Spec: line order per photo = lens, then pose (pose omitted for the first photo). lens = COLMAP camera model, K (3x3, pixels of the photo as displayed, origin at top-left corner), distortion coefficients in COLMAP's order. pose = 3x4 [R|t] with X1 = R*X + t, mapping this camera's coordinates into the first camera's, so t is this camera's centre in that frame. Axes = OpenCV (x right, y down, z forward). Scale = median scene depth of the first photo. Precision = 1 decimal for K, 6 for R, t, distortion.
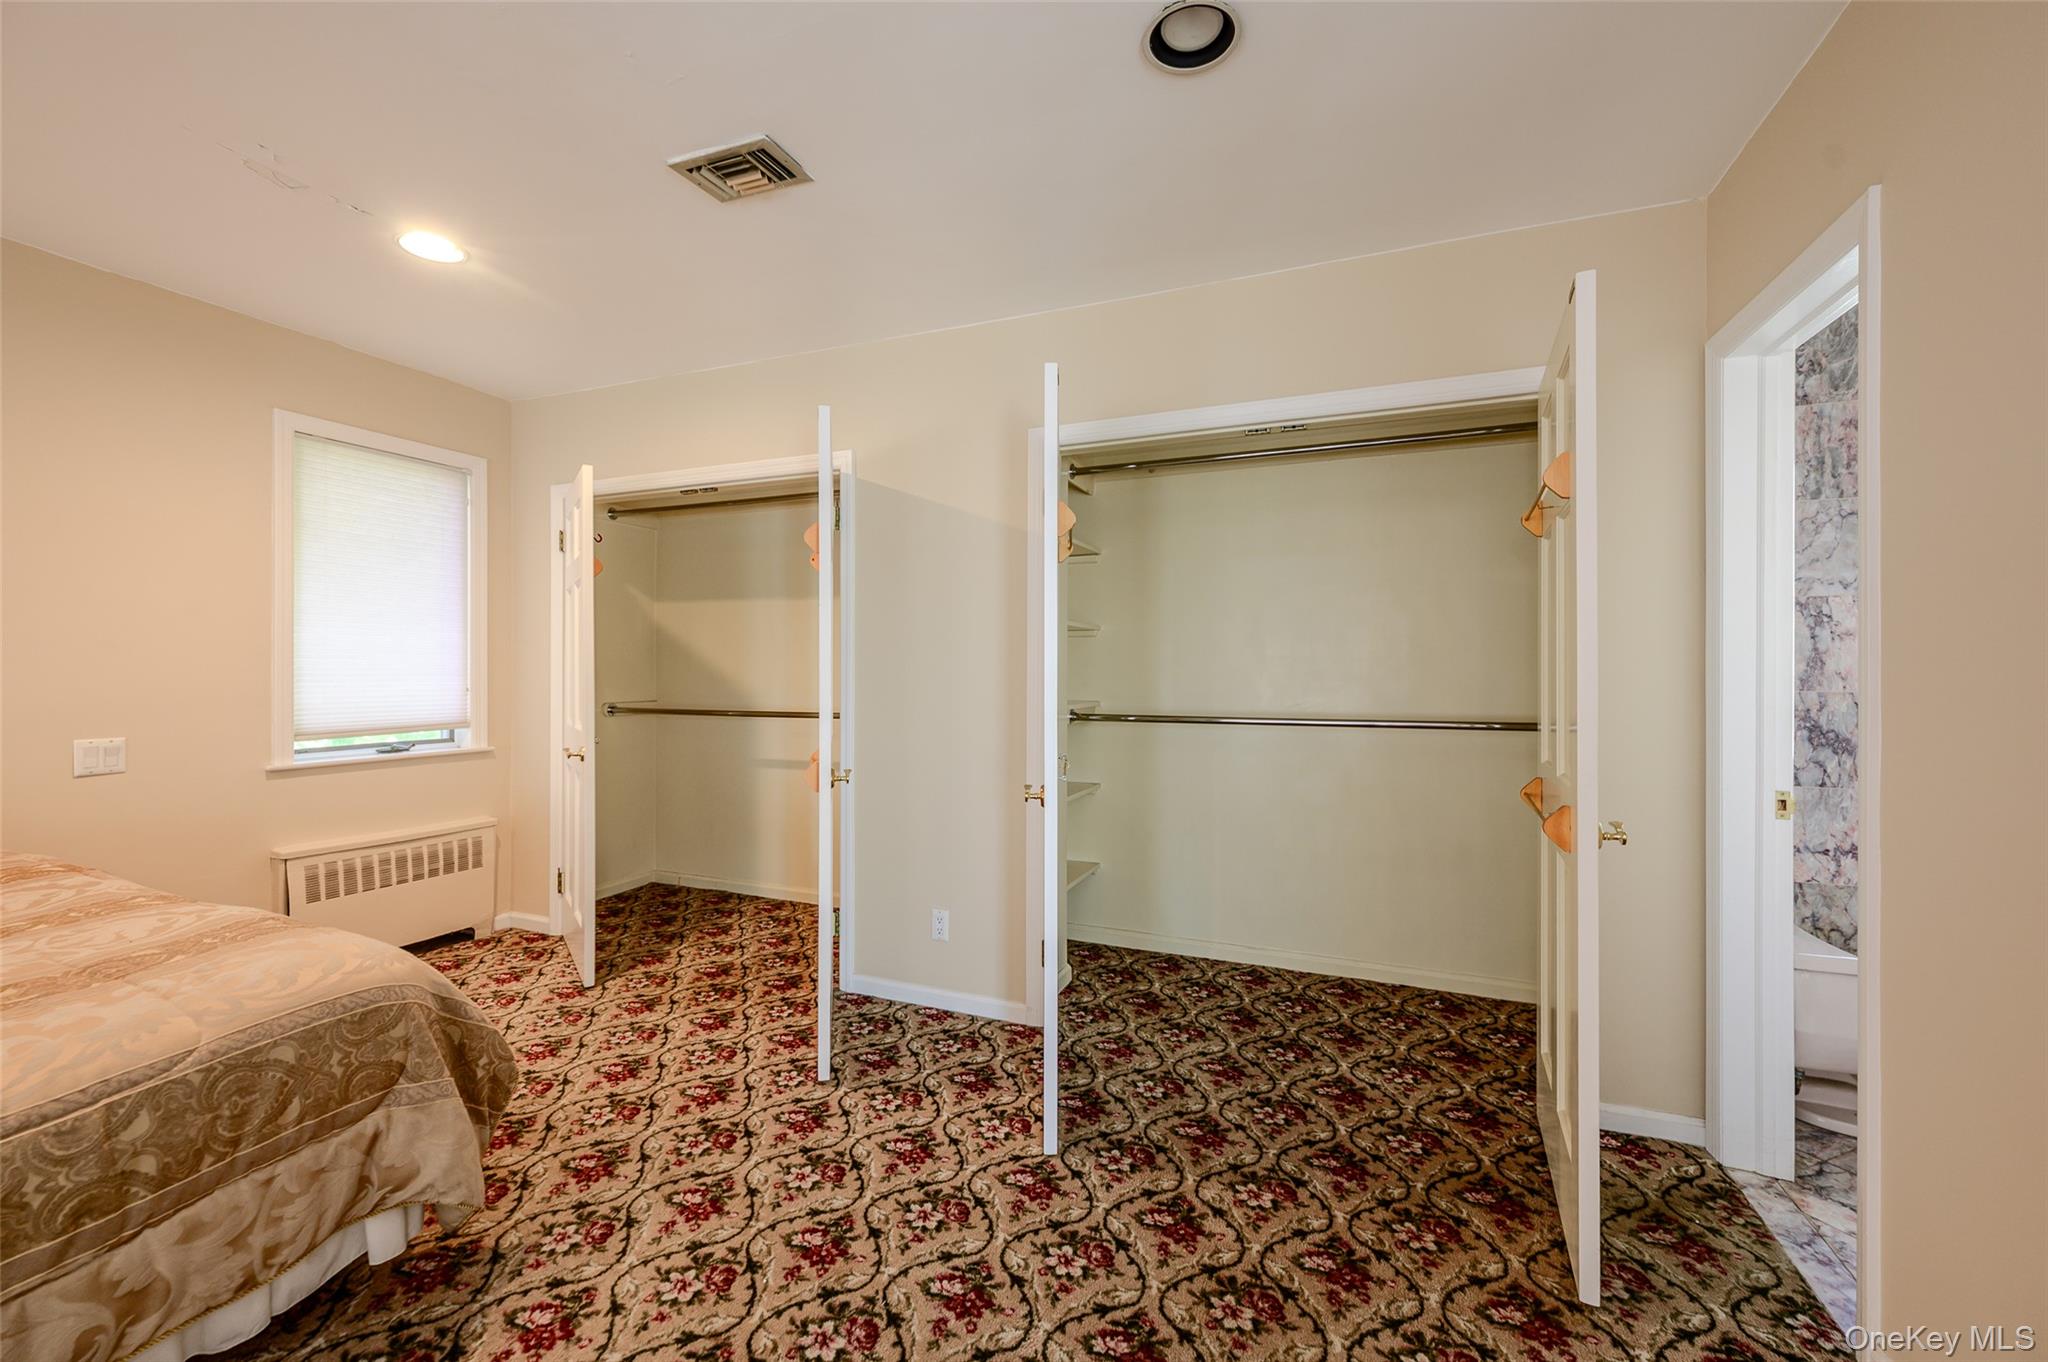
lens RADIAL K [[816.4, 0, 1032.0], [0, 816.4, 680.1], [0, 0, 1]] dist [0.000400, -0.000013]
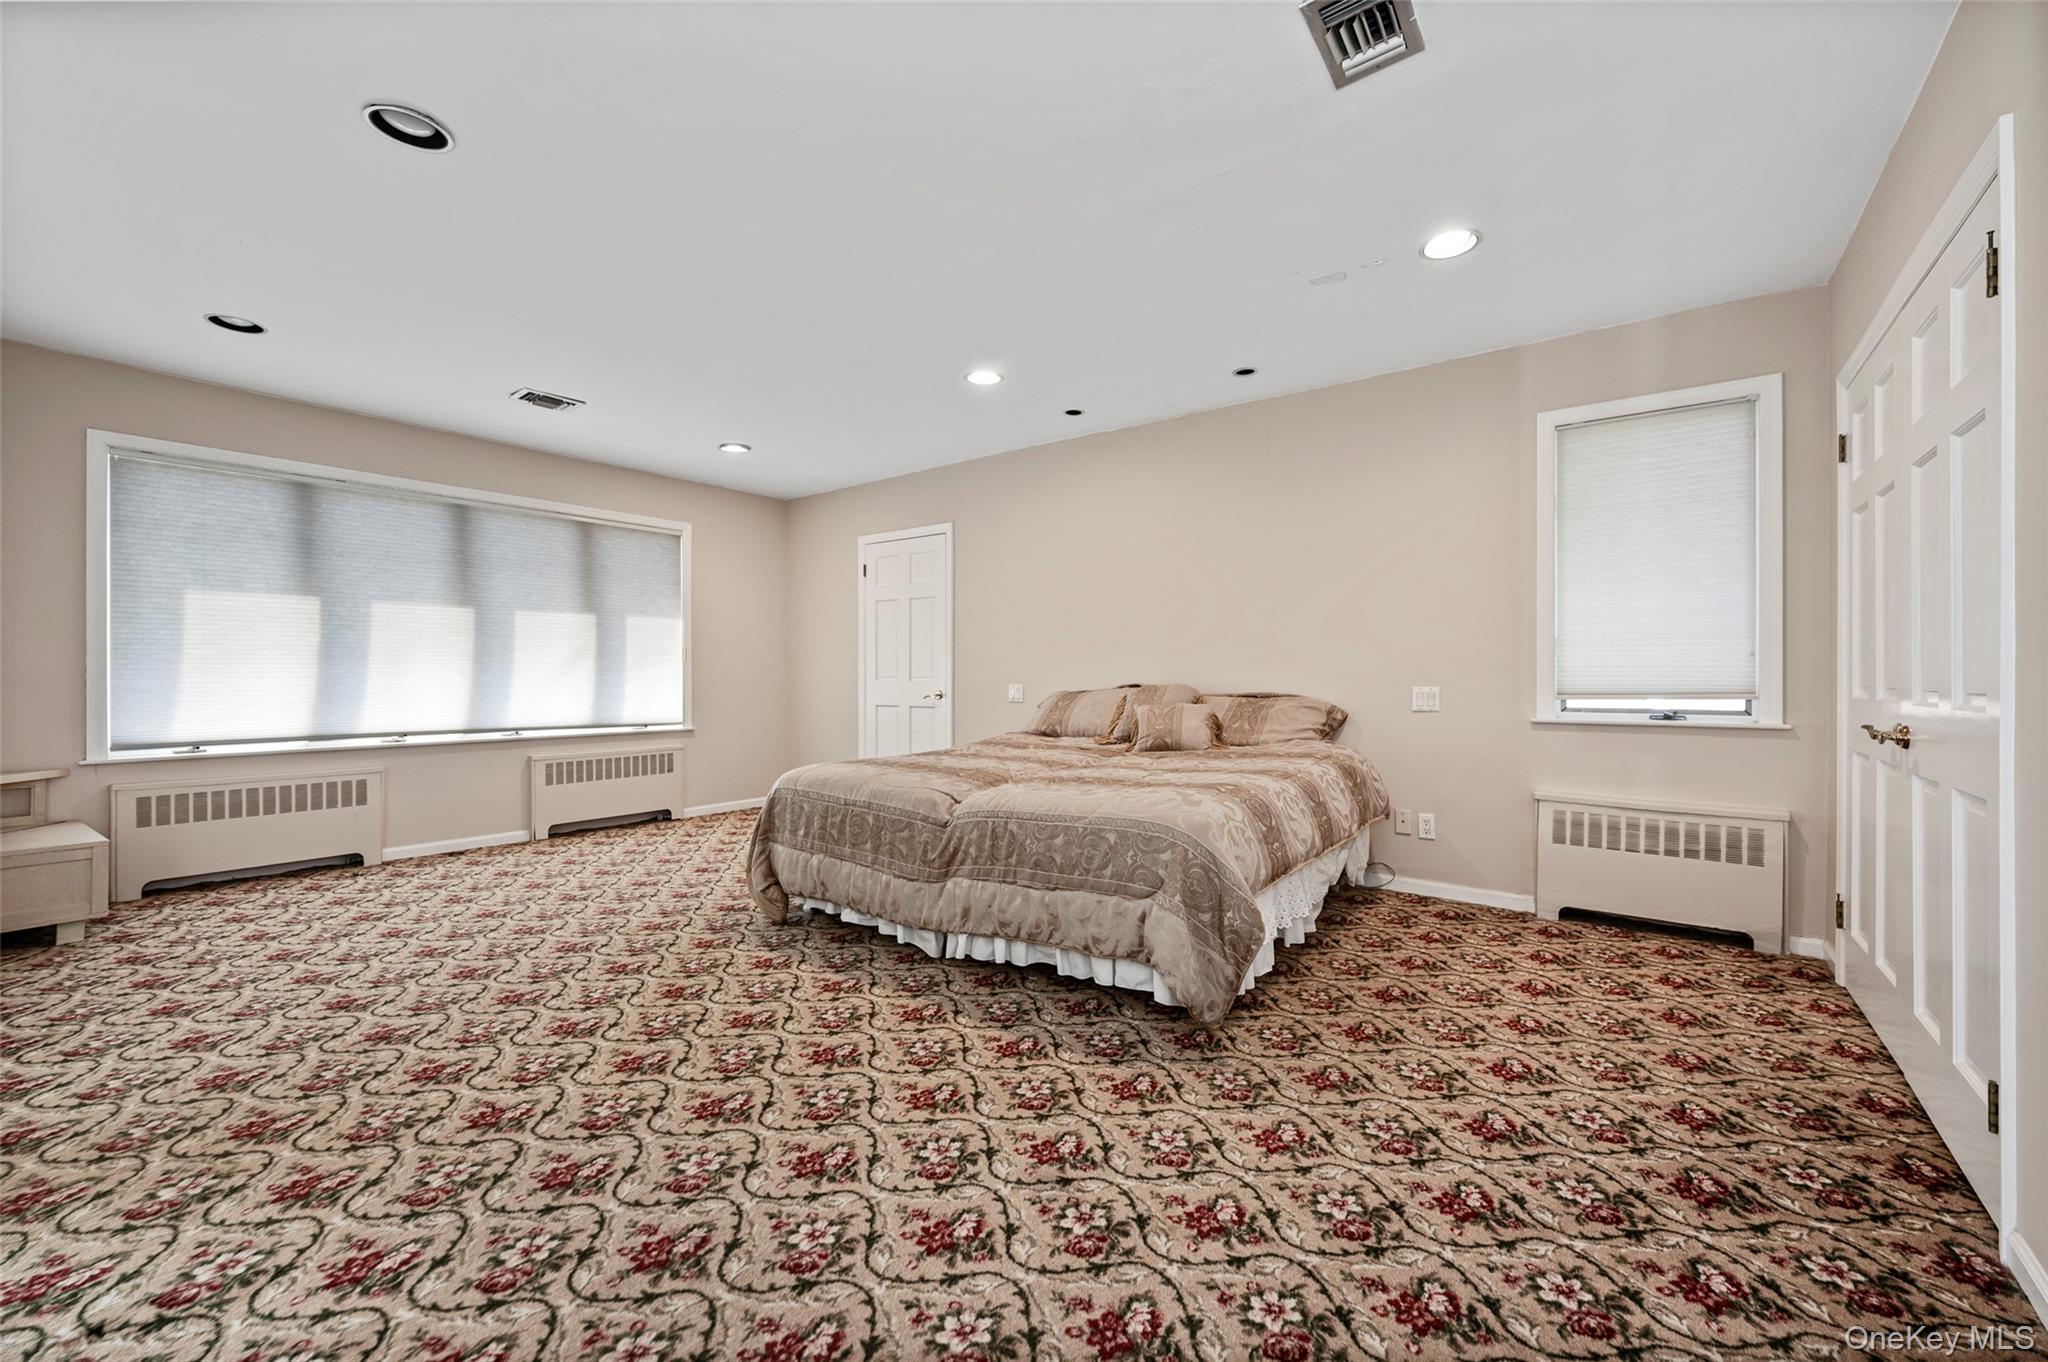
lens RADIAL K [[816.4, 0, 1030.7], [0, 816.4, 680.4], [0, 0, 1]] dist [0.000400, -0.000013]
pose [[-0.252496, 0.005255, -0.967584, 0.384951], [-0.009250, 0.999926, 0.007845, 0.046710], [0.967554, 0.010931, -0.252429, 0.580731]]
